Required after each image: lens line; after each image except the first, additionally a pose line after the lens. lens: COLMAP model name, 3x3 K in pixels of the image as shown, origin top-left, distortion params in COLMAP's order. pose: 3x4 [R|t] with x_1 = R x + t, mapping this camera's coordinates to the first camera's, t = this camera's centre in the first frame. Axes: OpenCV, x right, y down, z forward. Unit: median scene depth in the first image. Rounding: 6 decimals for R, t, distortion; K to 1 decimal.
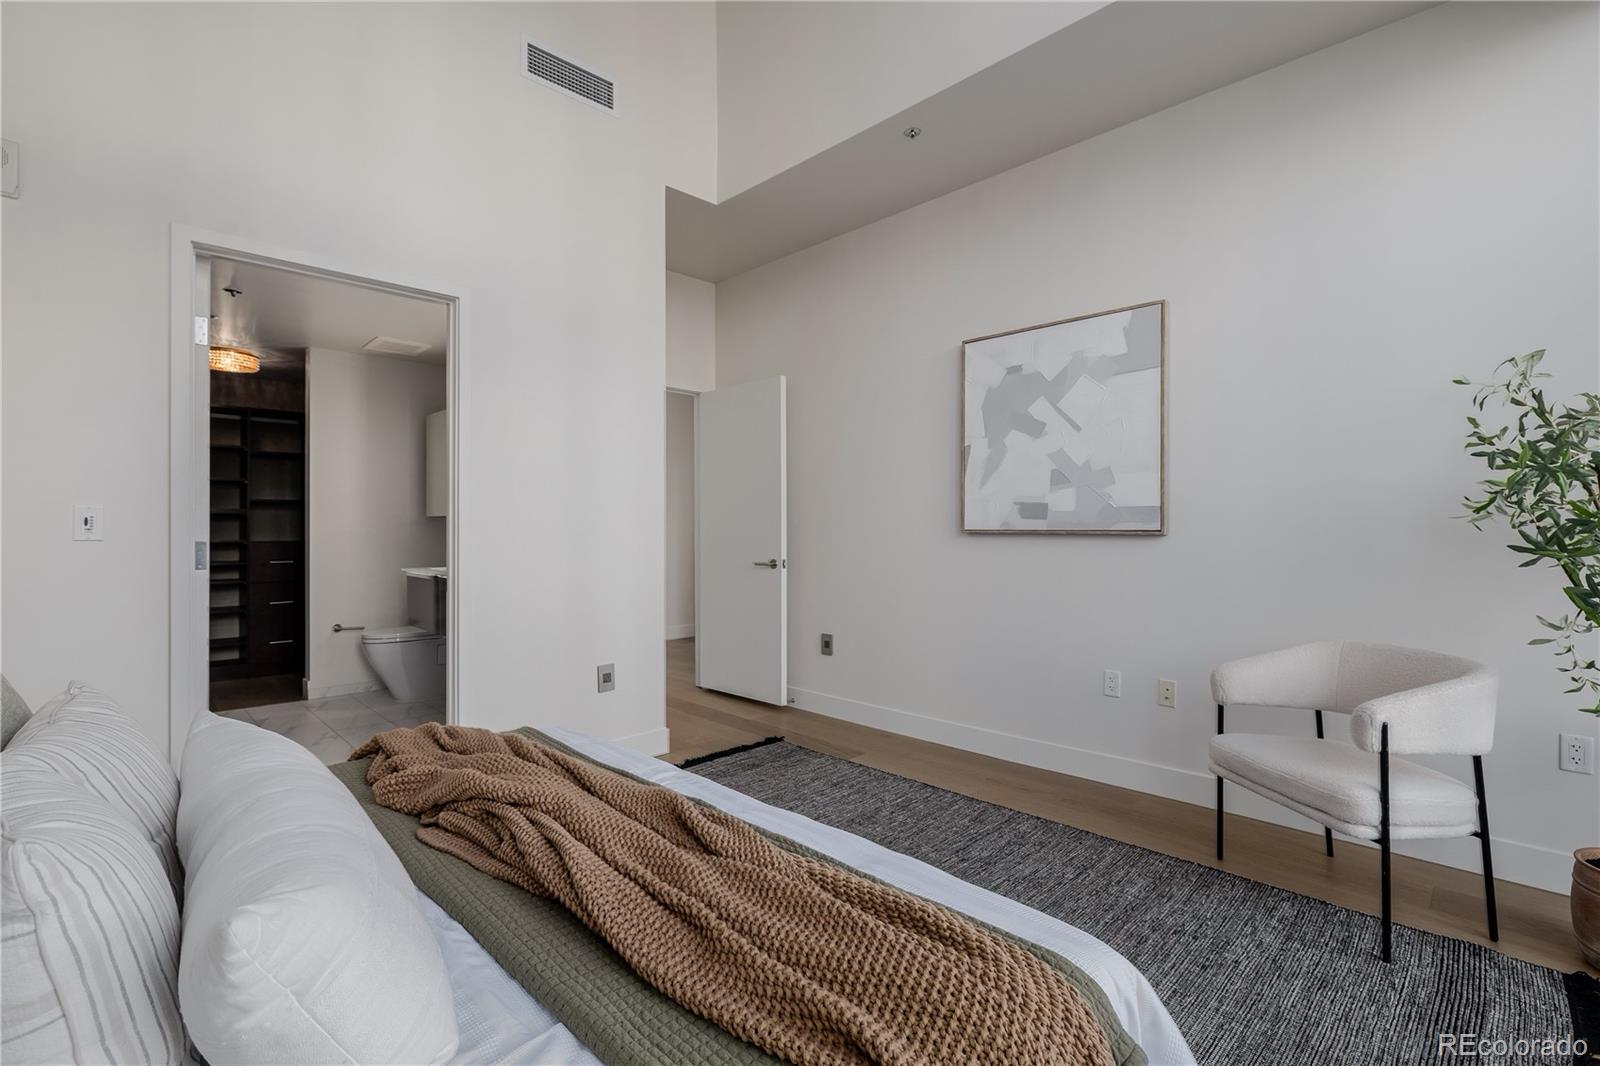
lens RADIAL K [[720.2, 0, 797.1], [0, 720.2, 530.4], [0, 0, 1]] dist [-0.009324, -0.000246]
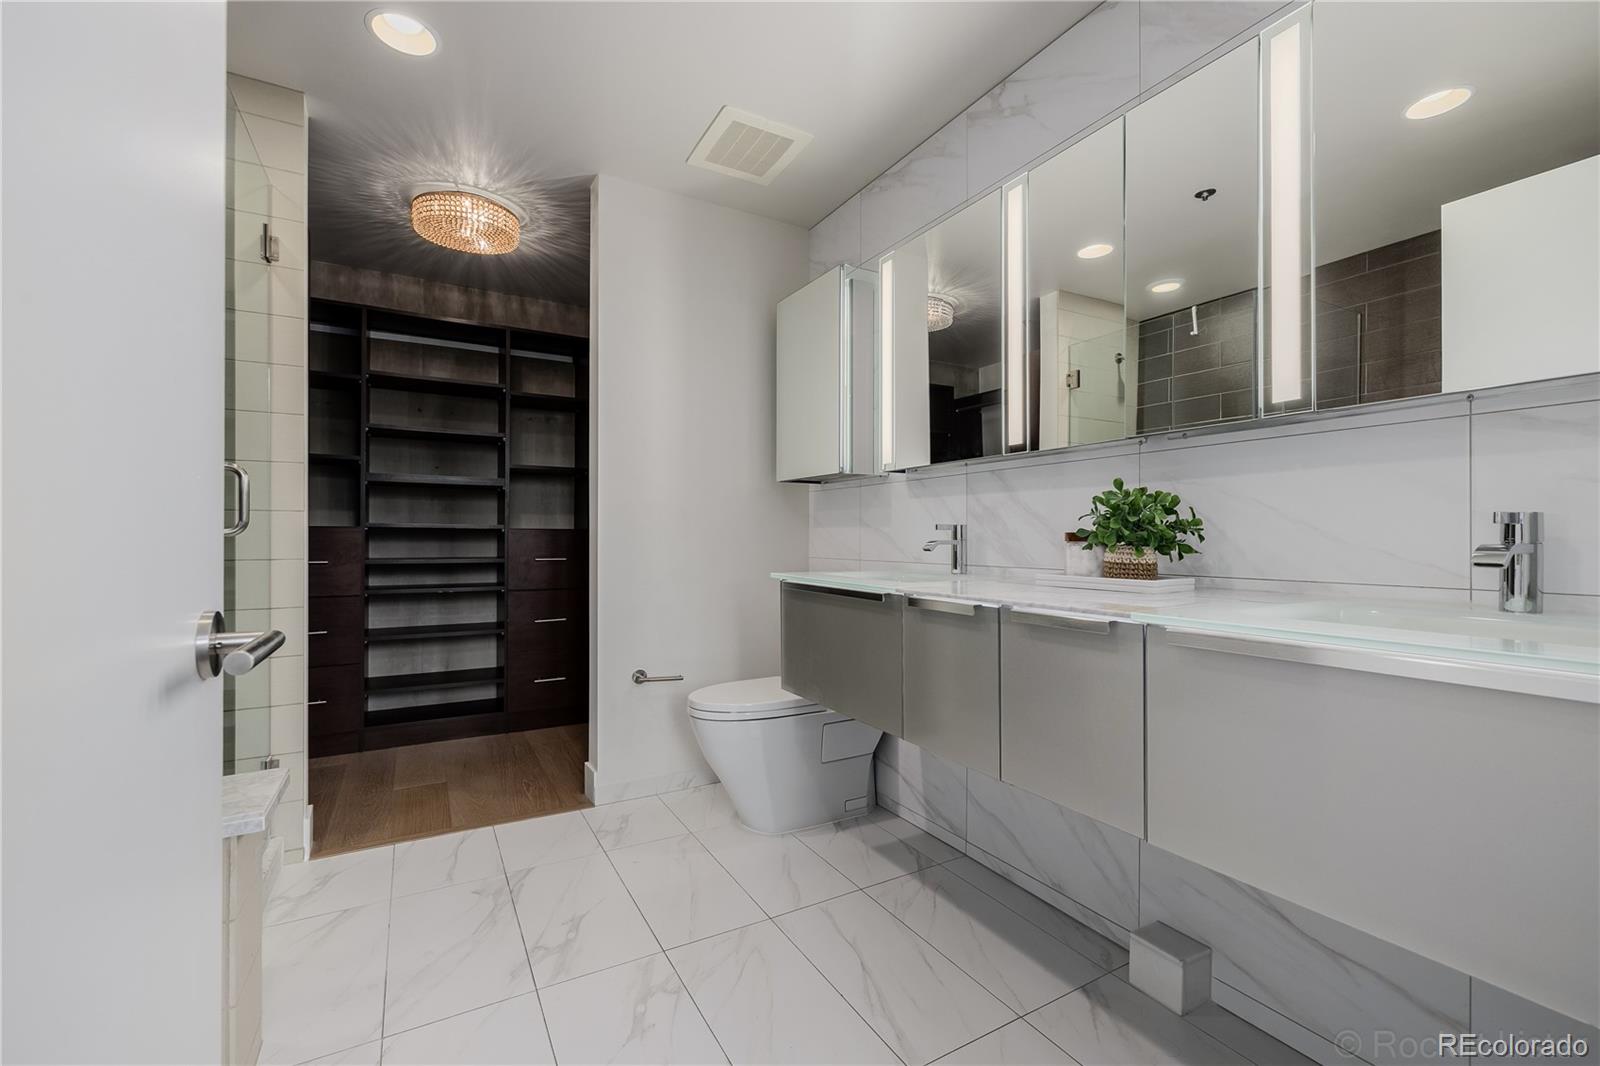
lens RADIAL K [[692.9, 0, 807.4], [0, 692.9, 521.7], [0, 0, 1]] dist [0.005167, -0.000011]
pose [[0.965970, -0.005746, -0.258589, -0.326323], [0.001536, 0.999863, -0.016478, 0.021026], [0.258648, 0.015521, 0.965847, 0.444435]]
